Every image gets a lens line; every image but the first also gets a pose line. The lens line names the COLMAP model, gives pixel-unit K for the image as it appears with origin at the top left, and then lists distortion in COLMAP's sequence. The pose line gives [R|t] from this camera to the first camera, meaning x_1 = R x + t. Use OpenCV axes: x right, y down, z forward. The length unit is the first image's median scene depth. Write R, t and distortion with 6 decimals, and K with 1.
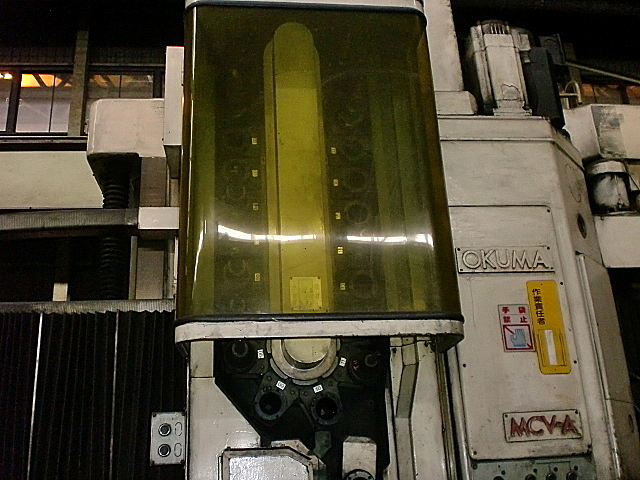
lens RADIAL K [[652.6, 0, 320.0], [0, 652.6, 240.0], [0, 0, 1]] dist [0.037554, -0.193898]
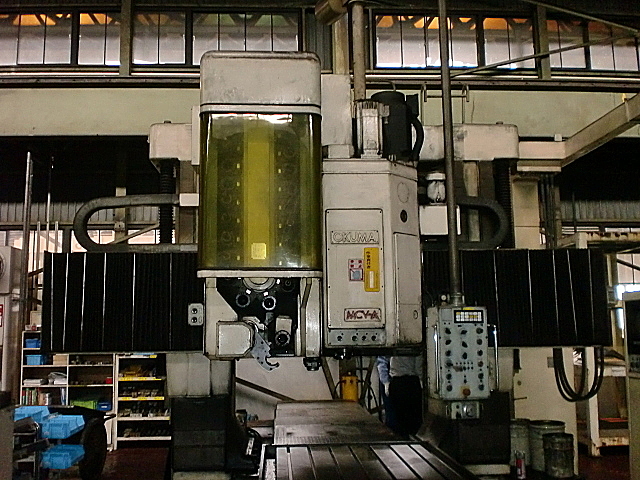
lens RADIAL K [[655.9, 0, 330.9], [0, 655.9, 239.7], [0, 0, 1]] dist [0.021660, -0.209651]
pose [[0.998928, 0.028749, -0.036276, 0.300132], [-0.020571, 0.977815, 0.208458, -0.420559], [0.041464, -0.207488, 0.977358, -1.113769]]
